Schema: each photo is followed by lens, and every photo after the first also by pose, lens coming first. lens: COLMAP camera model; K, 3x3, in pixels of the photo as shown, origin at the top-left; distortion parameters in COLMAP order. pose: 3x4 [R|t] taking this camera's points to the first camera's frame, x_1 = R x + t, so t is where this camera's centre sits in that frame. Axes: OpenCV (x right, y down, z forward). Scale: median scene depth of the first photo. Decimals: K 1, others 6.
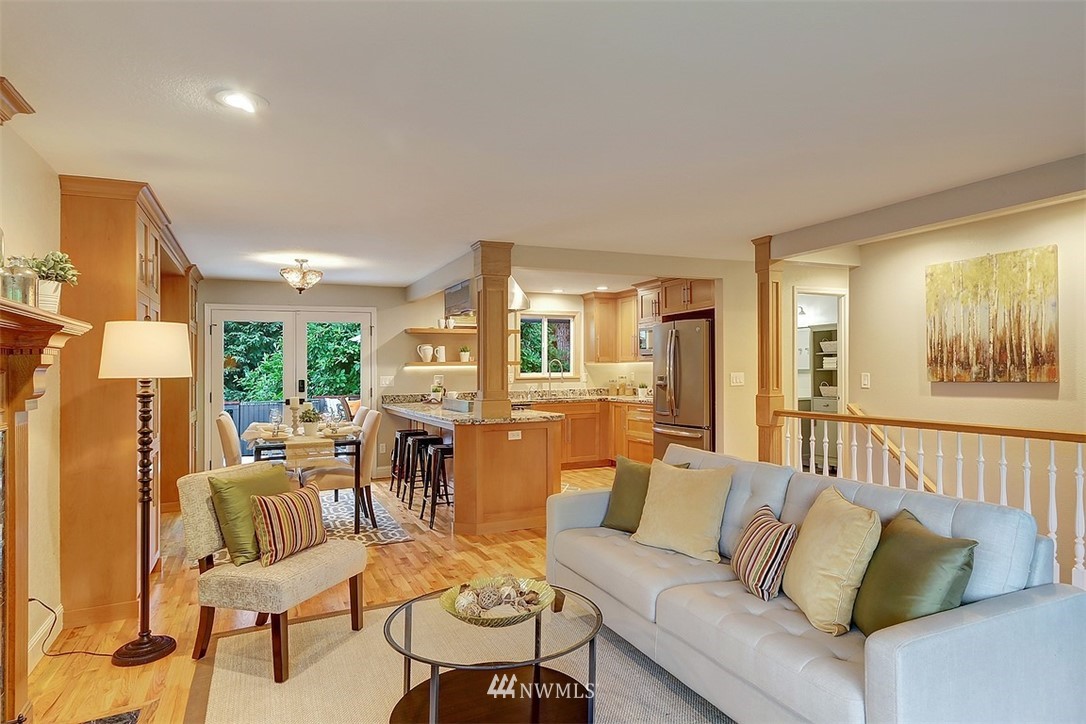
lens RADIAL K [[652.8, 0, 575.3], [0, 652.8, 361.0], [0, 0, 1]] dist [-0.006761, -0.000357]
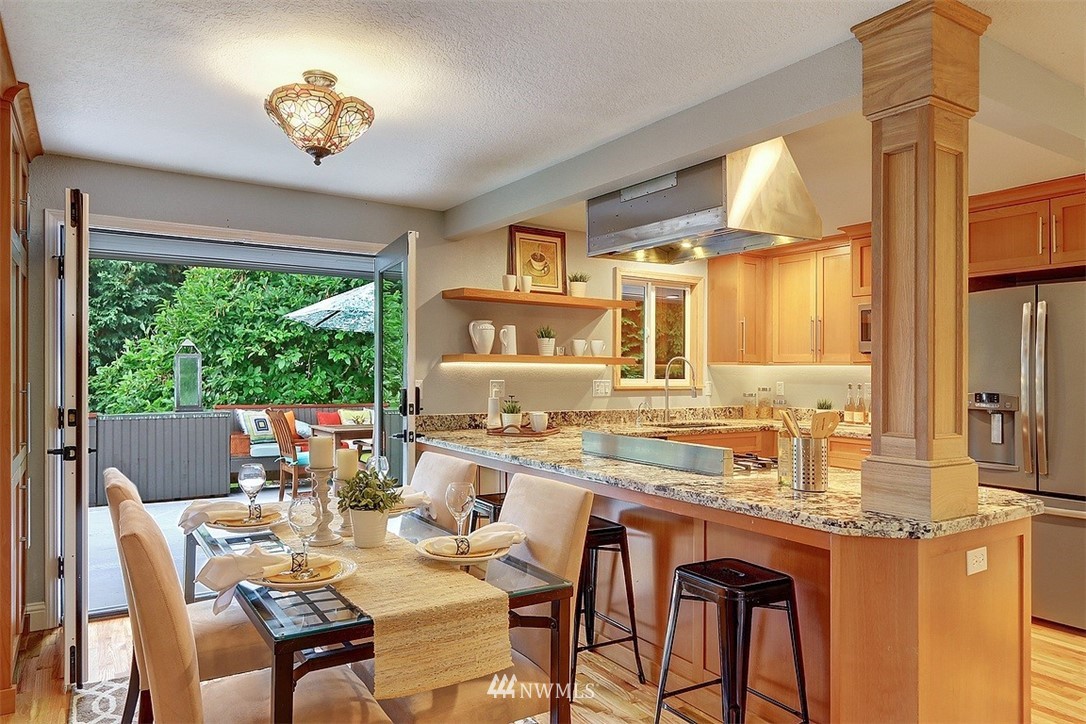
lens RADIAL K [[713.0, 0, 527.5], [0, 713.0, 372.9], [0, 0, 1]] dist [0.006147, 0.001857]
pose [[0.994984, 0.022462, 0.097480, -0.226804], [-0.023391, 0.999691, 0.008392, 0.010099], [-0.097262, -0.010630, 0.995202, 0.386547]]
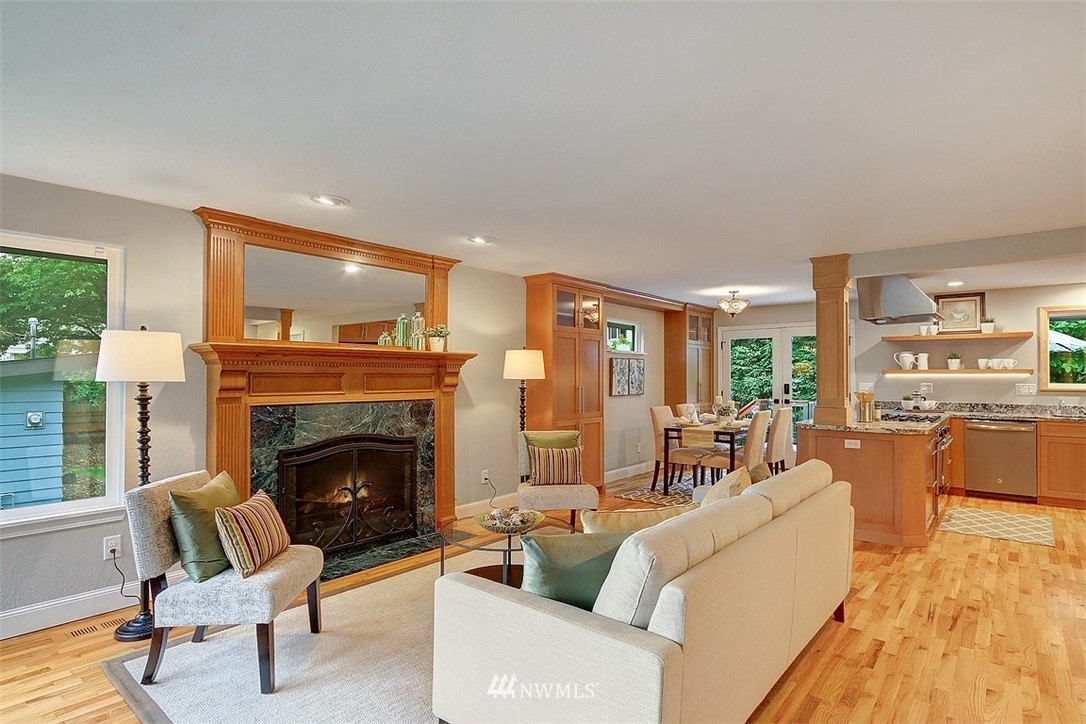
lens RADIAL K [[570.5, 0, 539.9], [0, 570.5, 367.2], [0, 0, 1]] dist [-0.013498, 0.000536]
pose [[0.396808, -0.001206, -0.917901, 0.315075], [0.002023, 0.999998, -0.000440, -0.002715], [0.917899, -0.001682, 0.396810, 0.130820]]
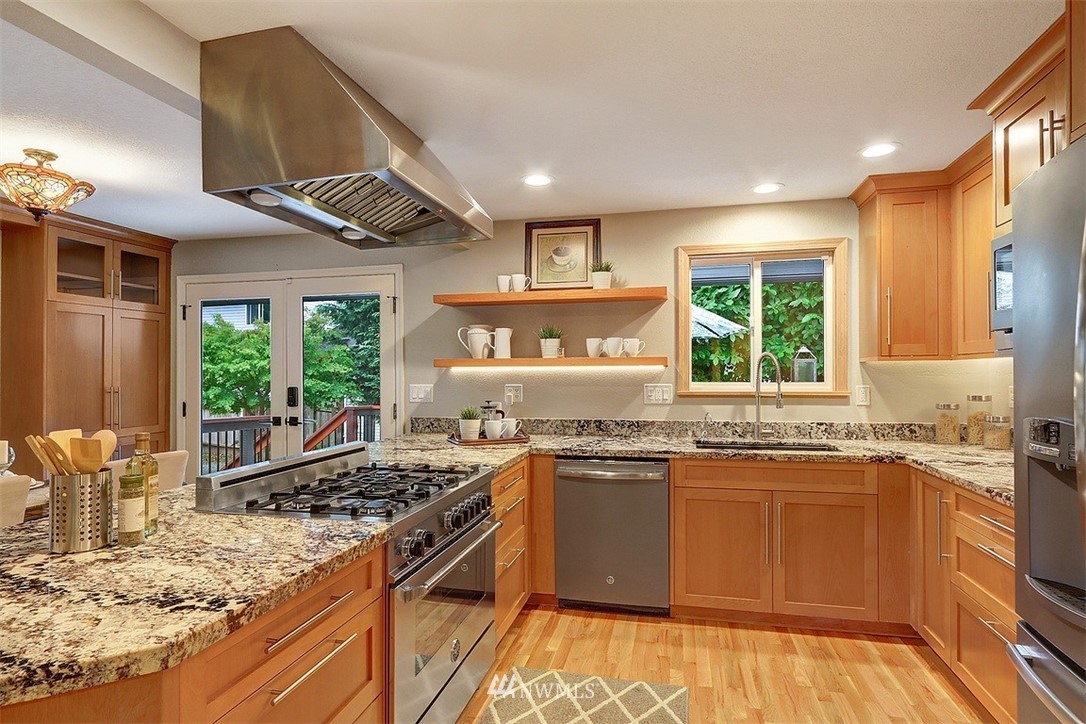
lens RADIAL K [[570.5, 0, 539.9], [0, 570.5, 367.2], [0, 0, 1]] dist [-0.013498, 0.000536]
pose [[0.759435, 0.003942, -0.650571, 0.098962], [0.001933, 0.999964, 0.008315, 0.004230], [0.650580, -0.007572, 0.759400, 0.624342]]
